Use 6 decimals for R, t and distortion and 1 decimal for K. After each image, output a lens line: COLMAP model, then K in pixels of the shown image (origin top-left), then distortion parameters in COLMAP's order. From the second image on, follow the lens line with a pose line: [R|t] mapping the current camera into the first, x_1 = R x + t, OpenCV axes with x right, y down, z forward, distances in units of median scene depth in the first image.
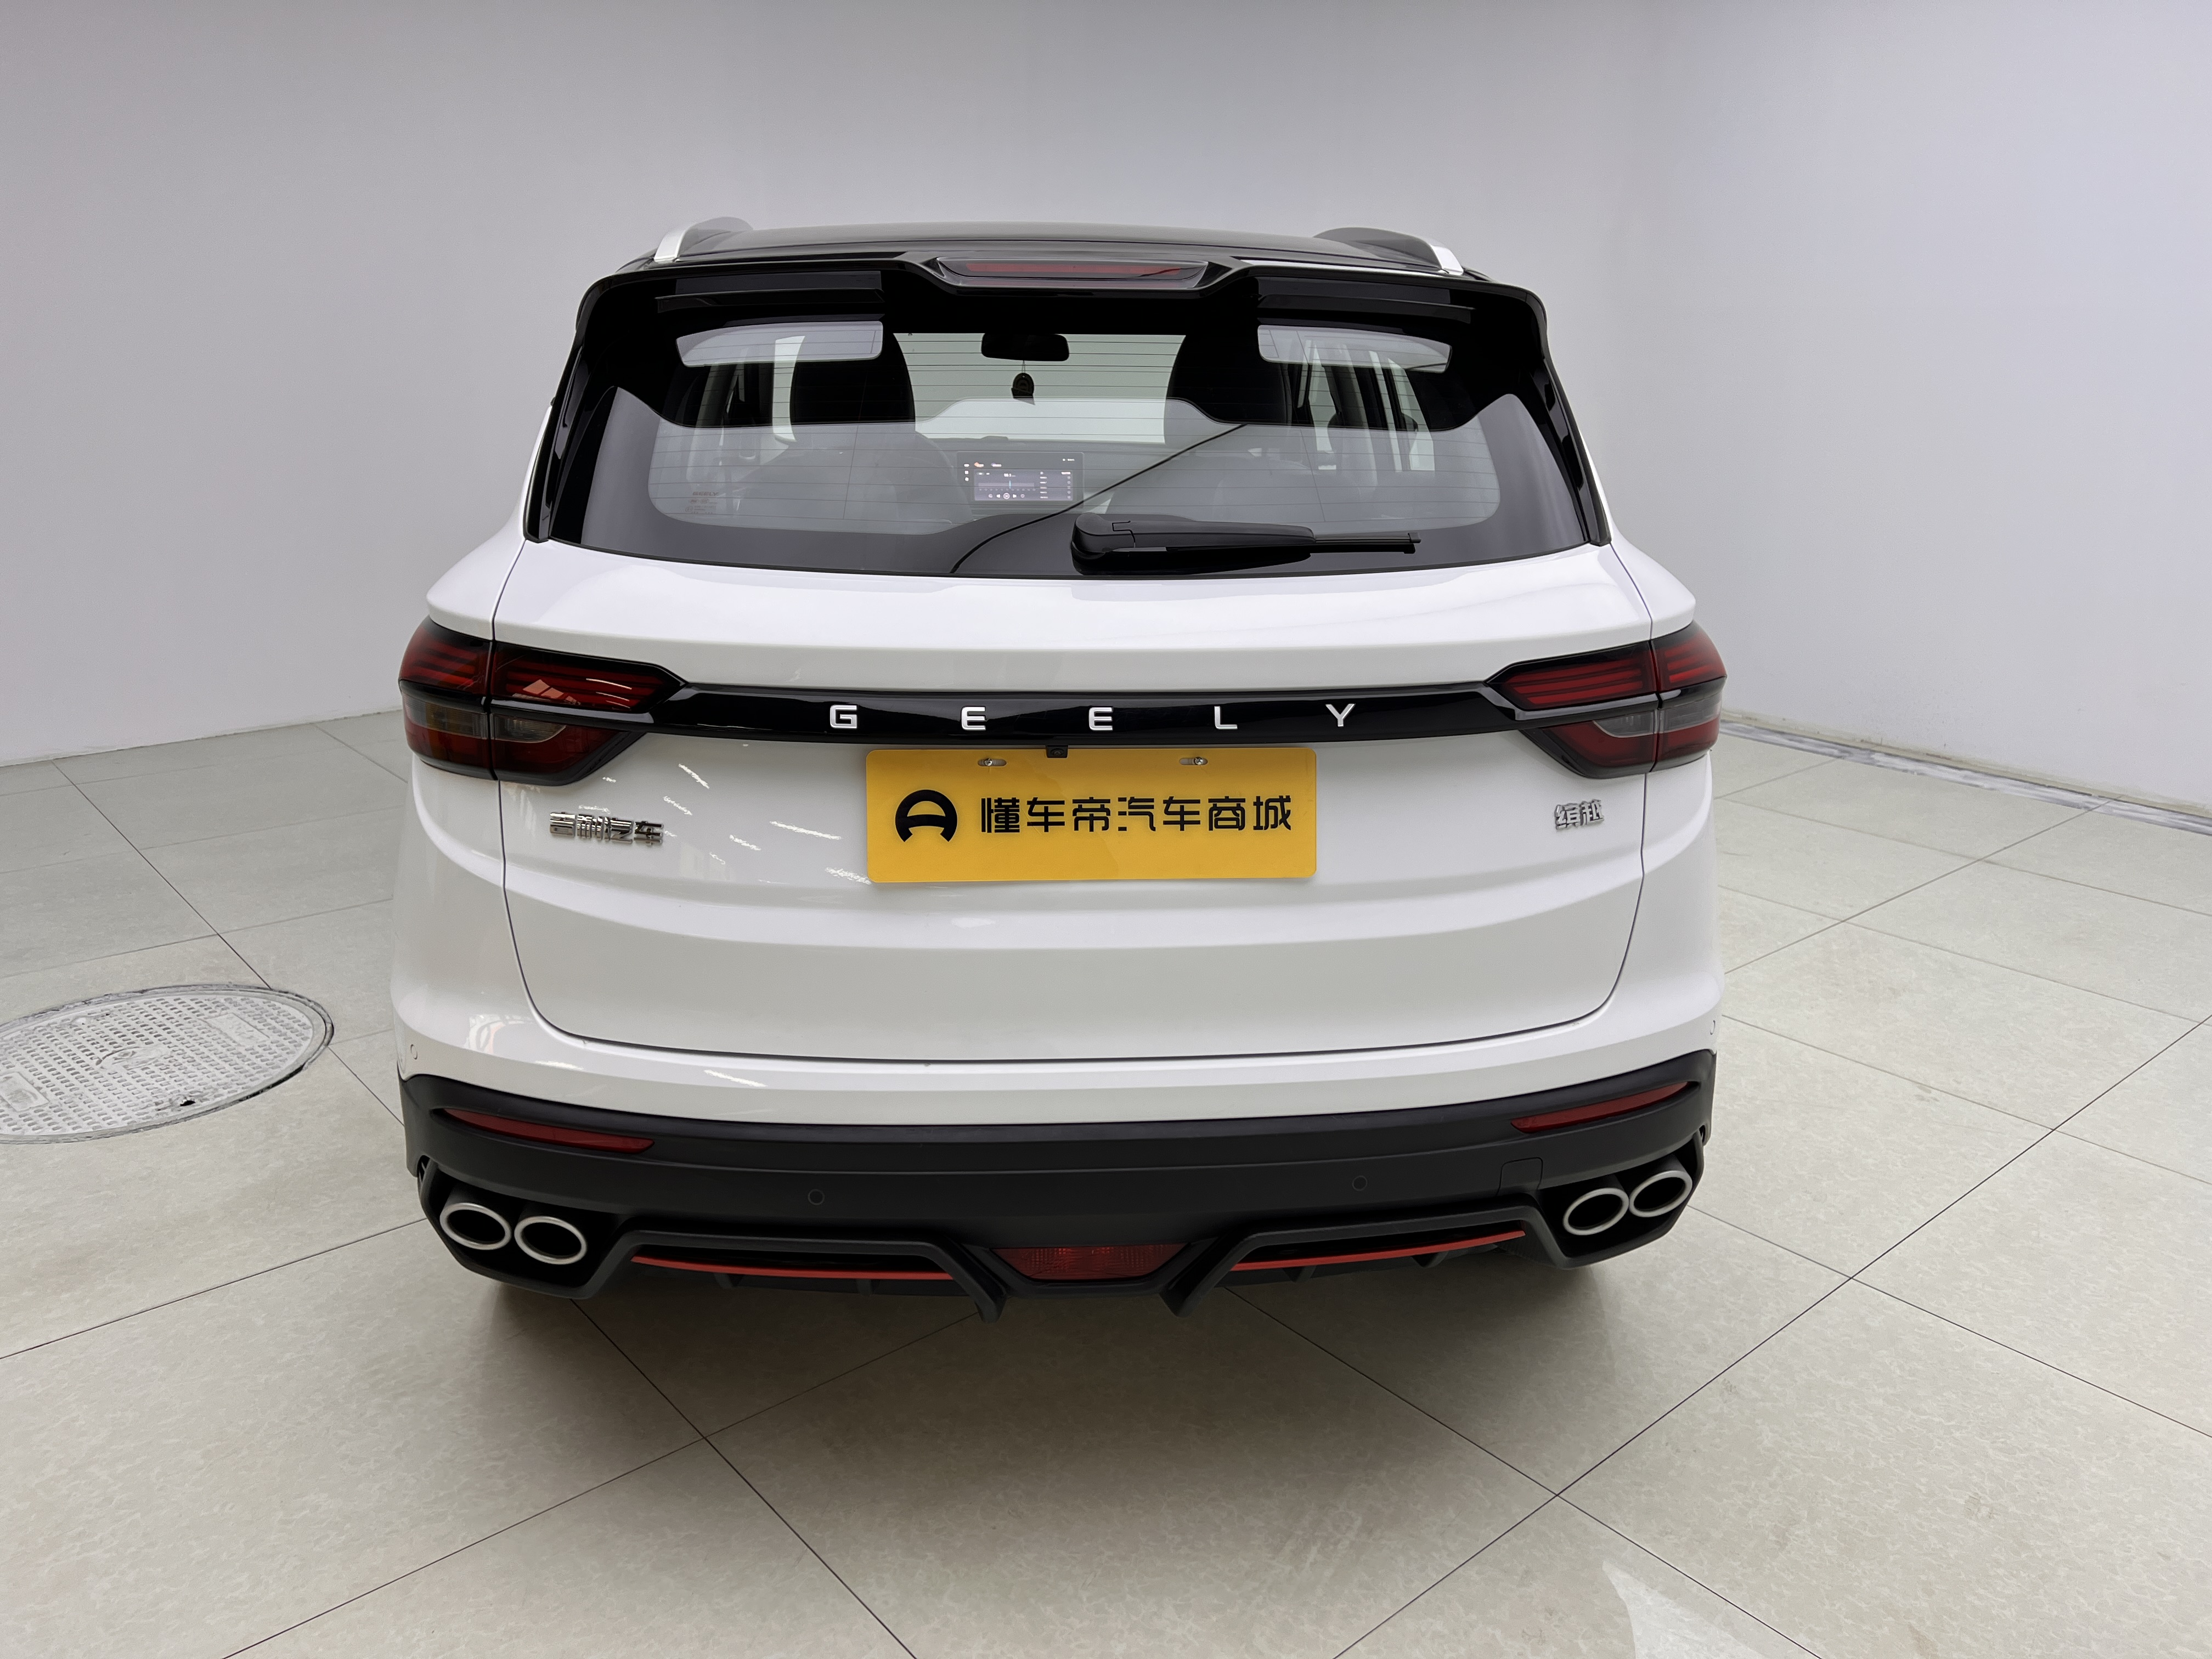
lens RADIAL K [[1655.3, 0, 1106.0], [0, 1655.3, 829.5], [0, 0, 1]] dist [0.068931, -0.069759]
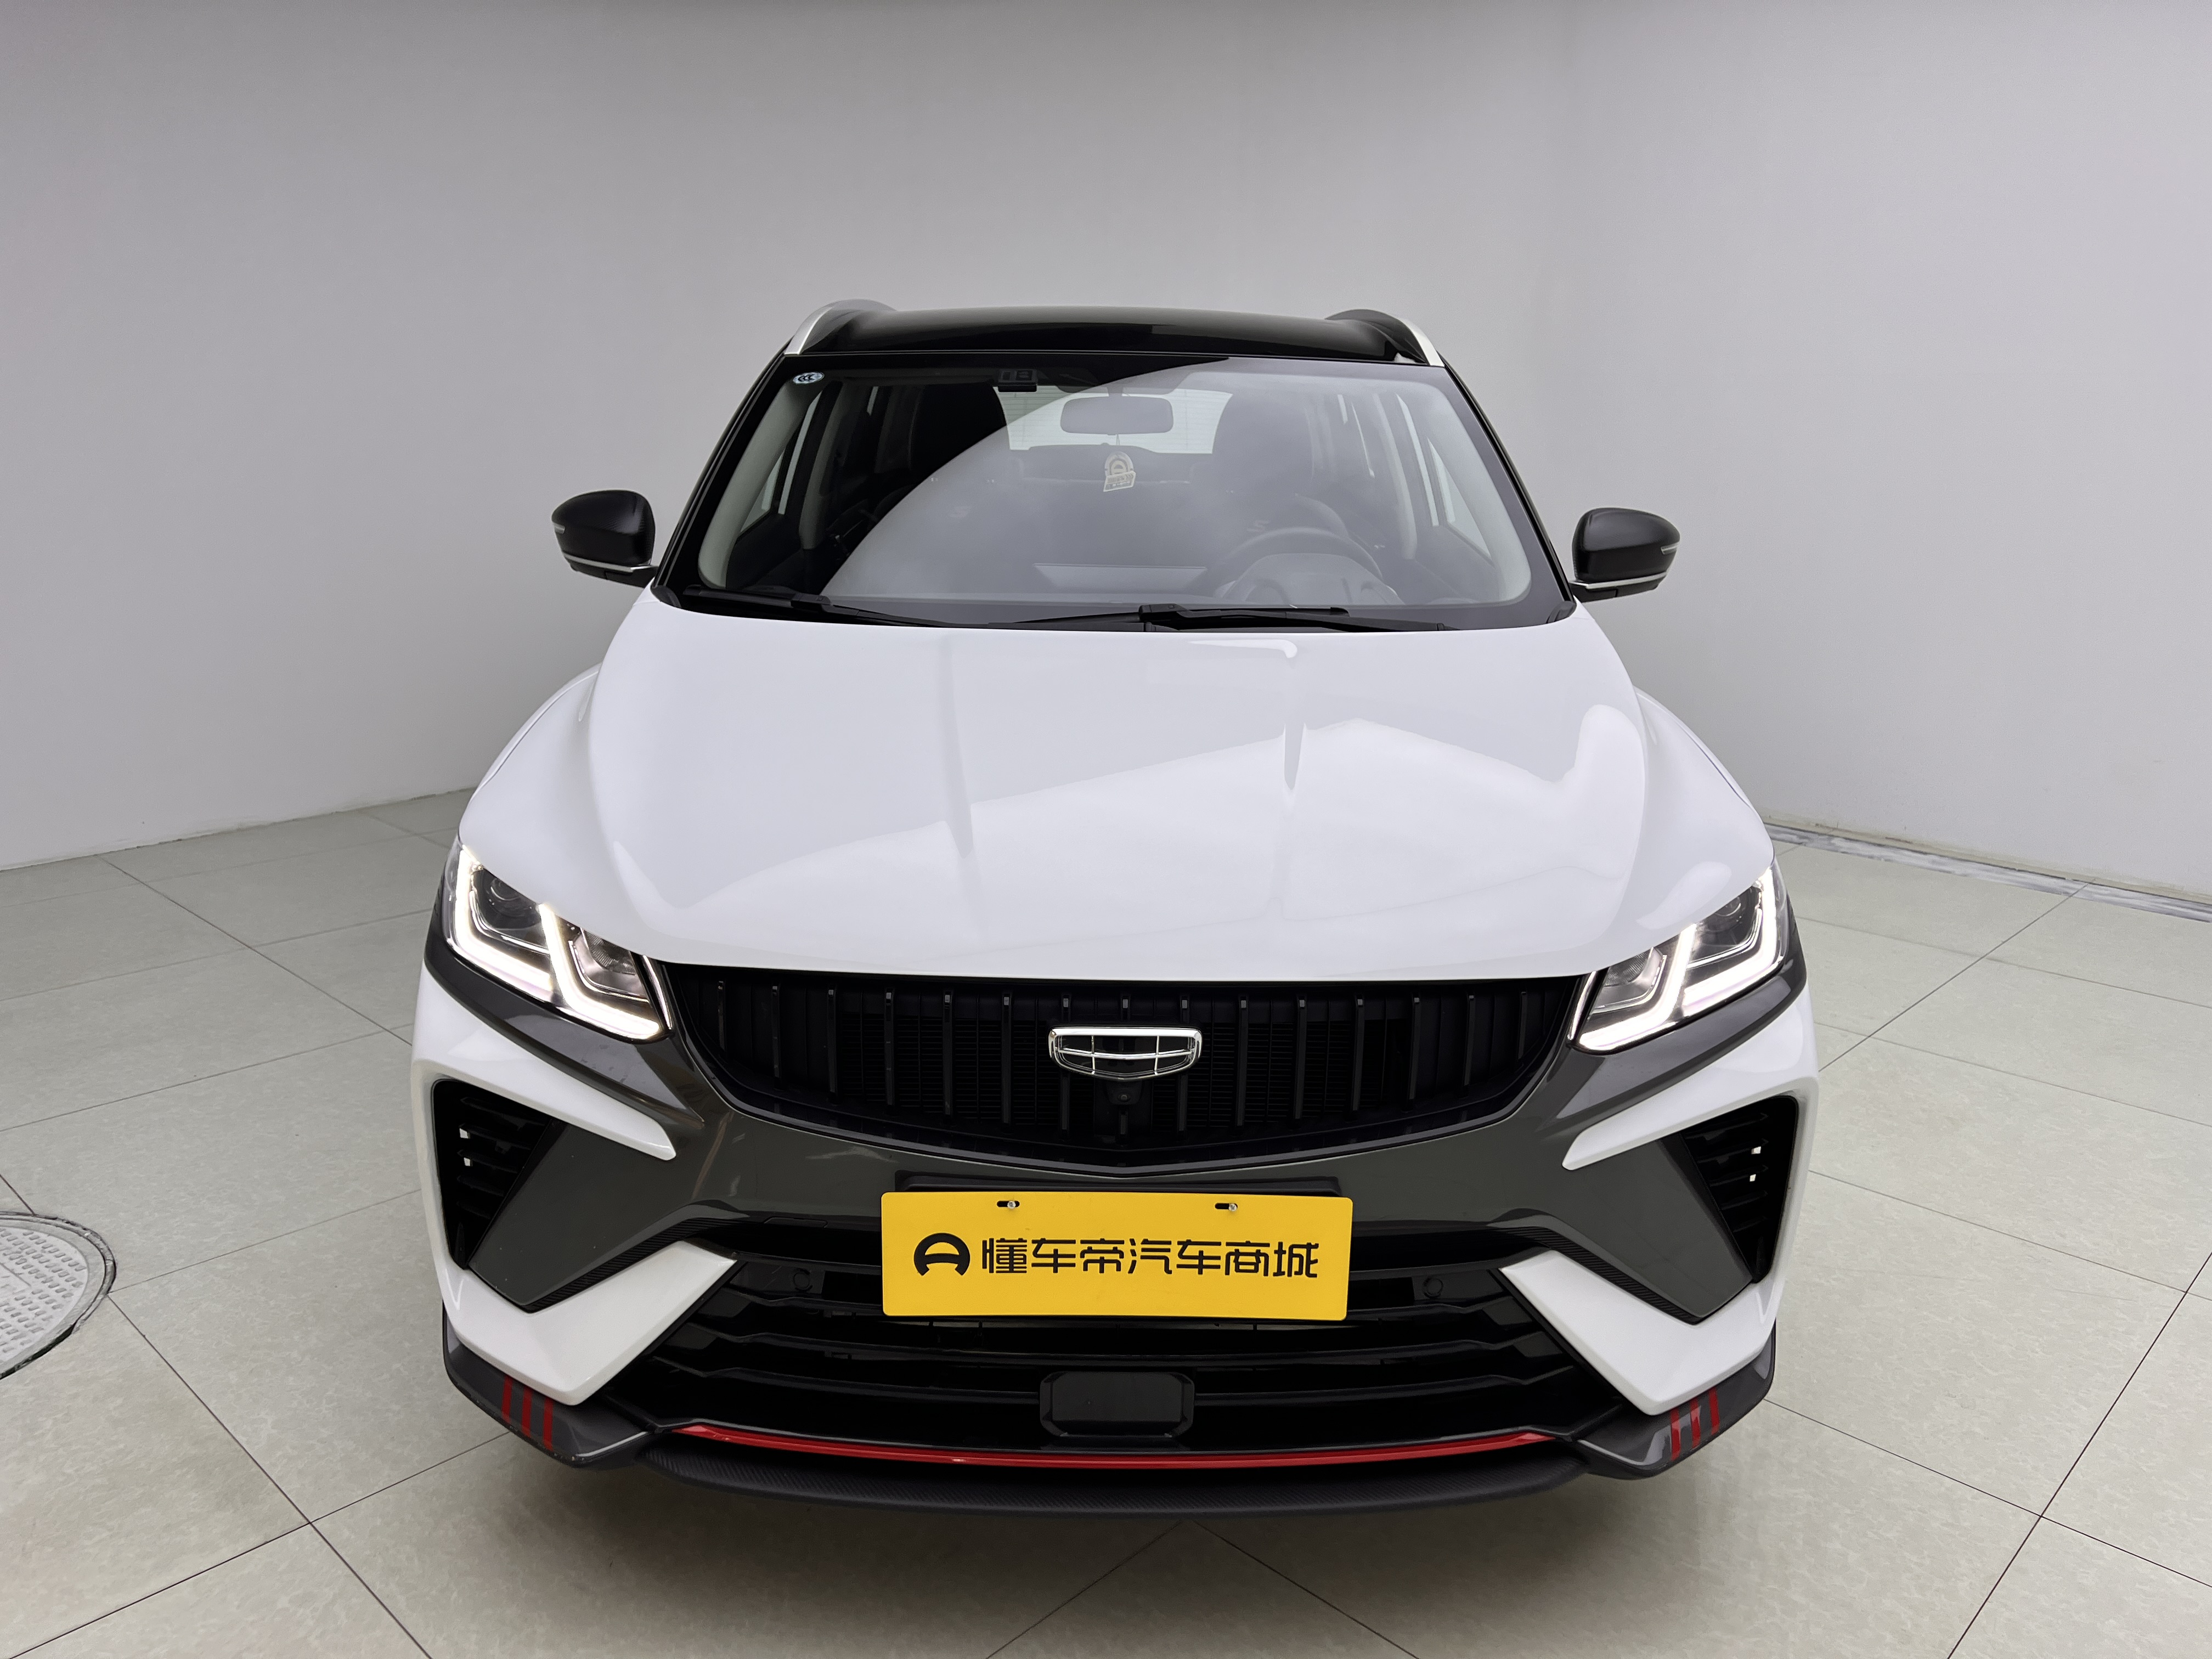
lens RADIAL K [[1651.6, 0, 1117.4], [0, 1651.6, 850.9], [0, 0, 1]] dist [0.073588, -0.075992]
pose [[0.994935, -0.029123, 0.096214, -0.071939], [0.032078, 0.999056, -0.029306, -0.046181], [-0.095270, 0.032244, 0.994929, 0.187403]]
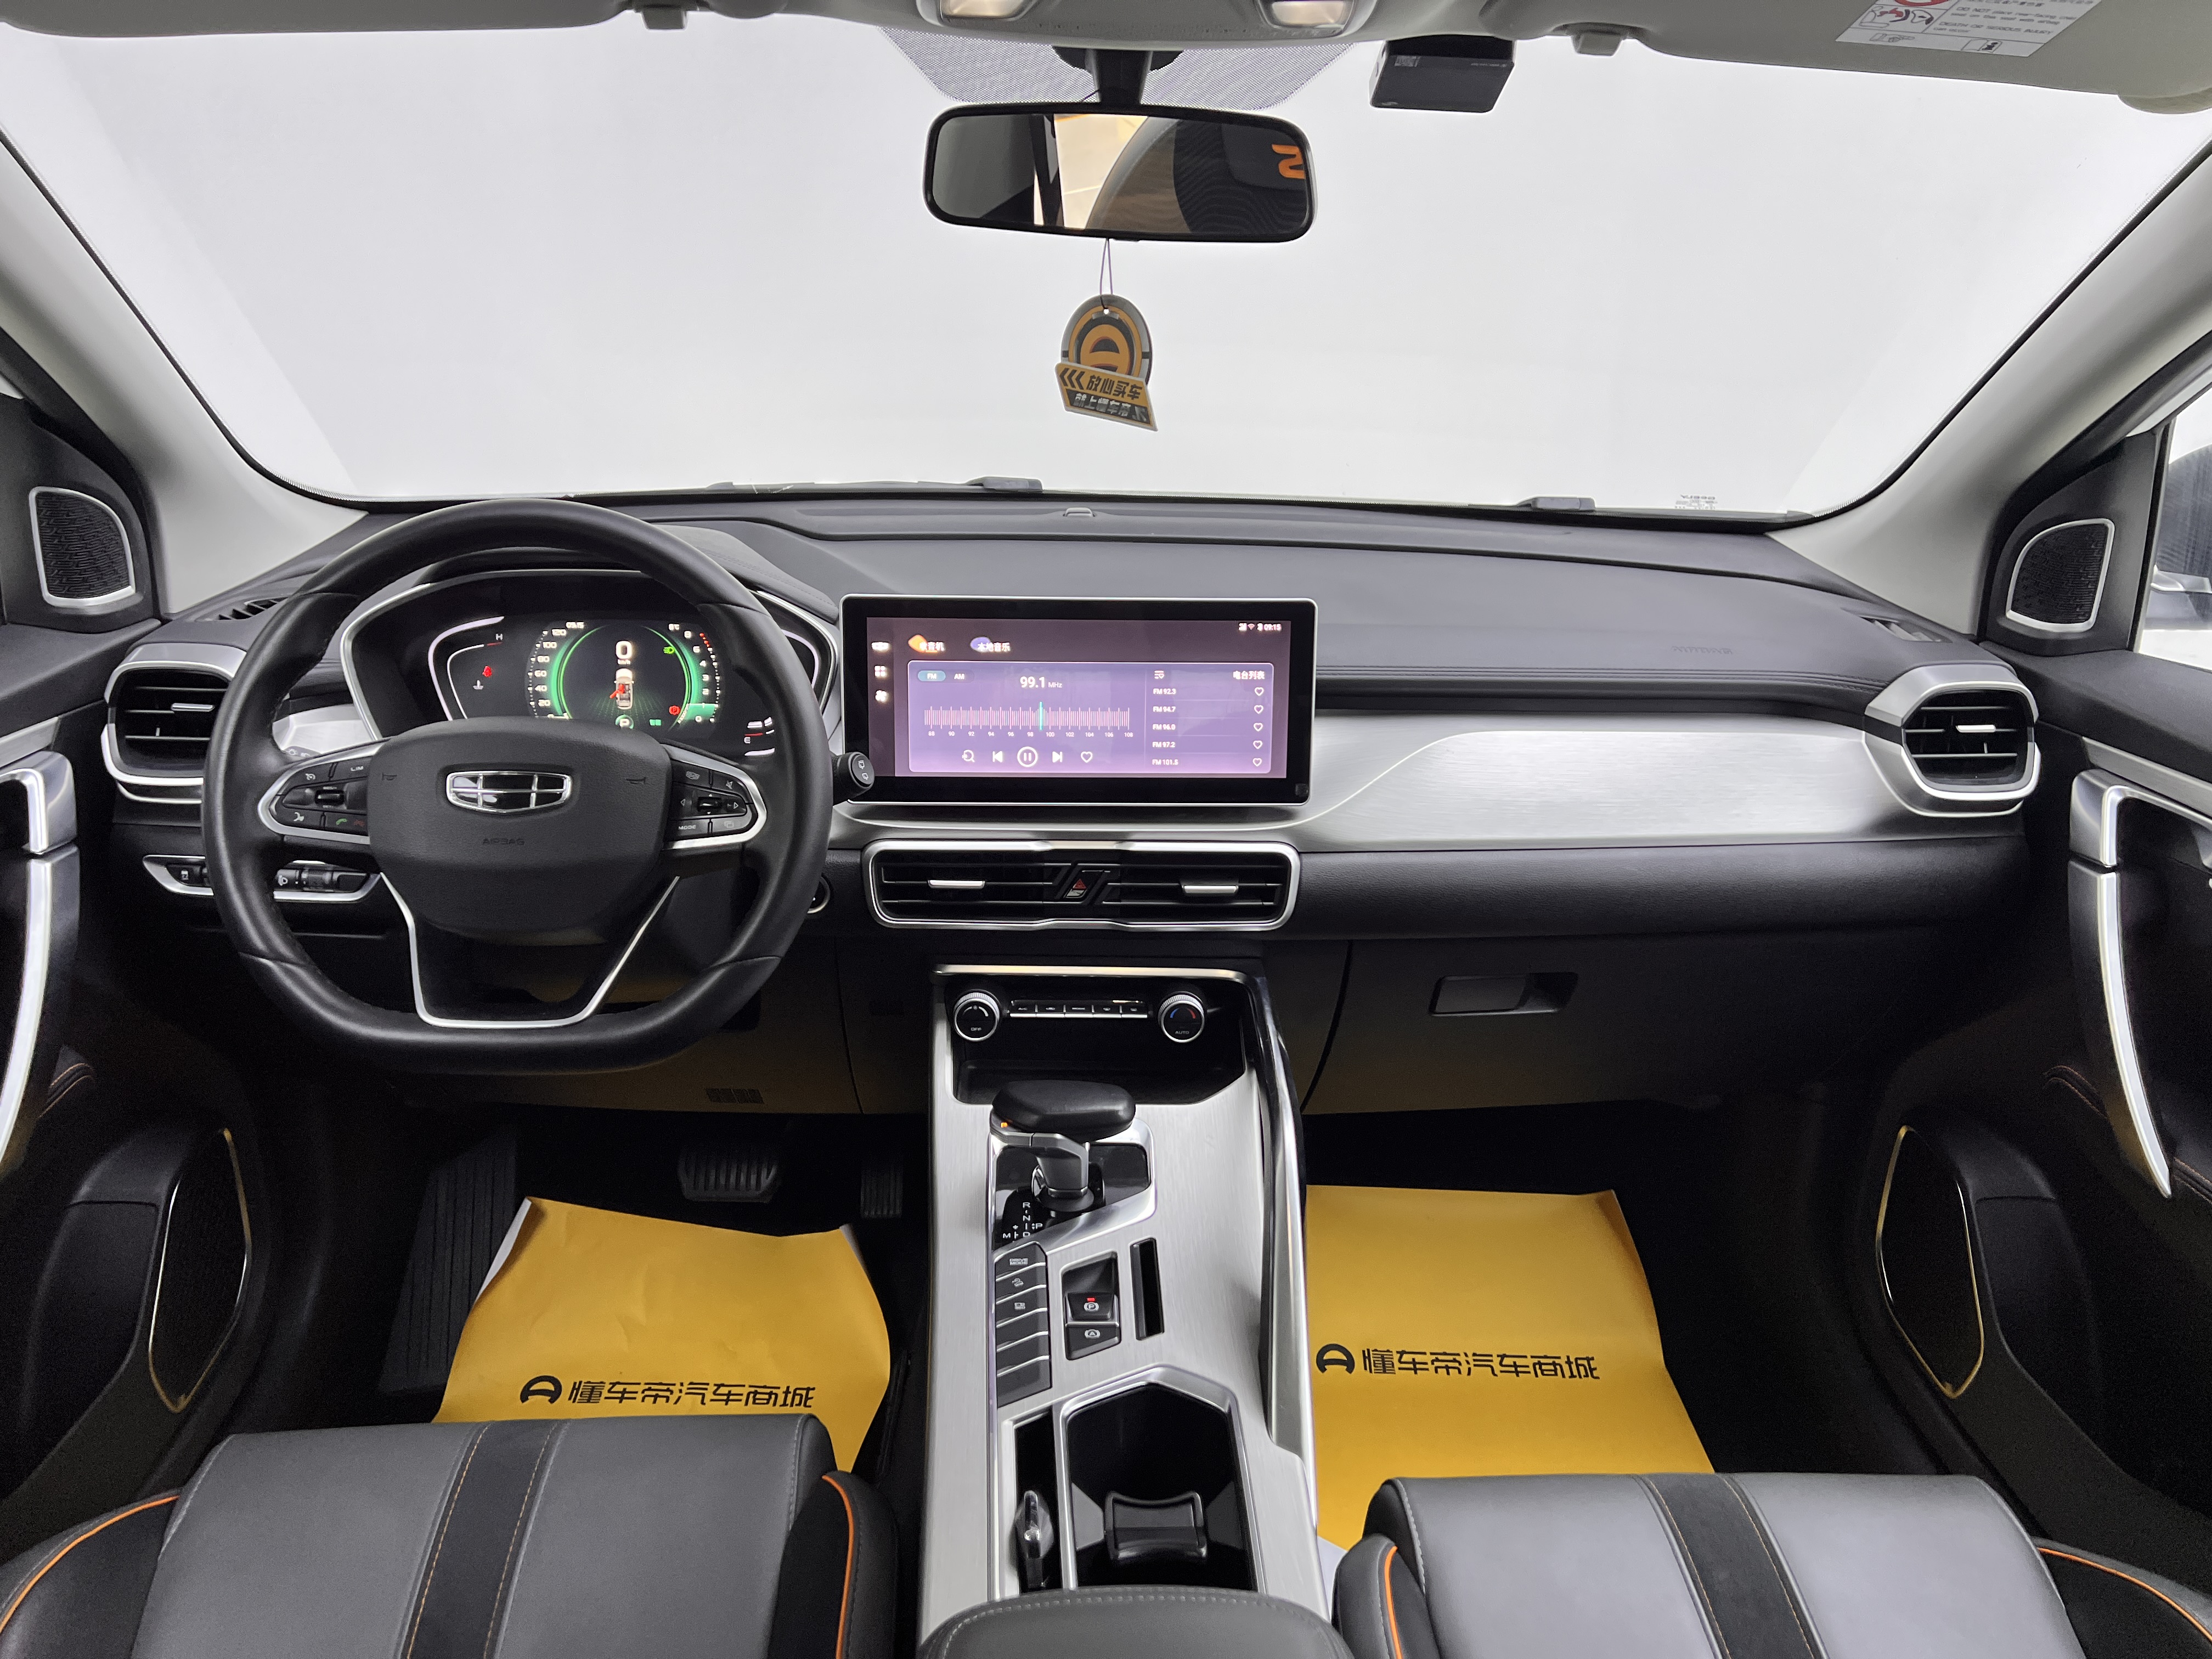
lens RADIAL K [[1656.5, 0, 1106.0], [0, 1656.5, 829.5], [0, 0, 1]] dist [0.074664, -0.076721]
pose [[0.999593, 0.013368, -0.025203, -0.057147], [-0.012218, 0.998901, 0.045239, -0.285158], [0.025780, -0.044912, 0.998658, 1.036894]]
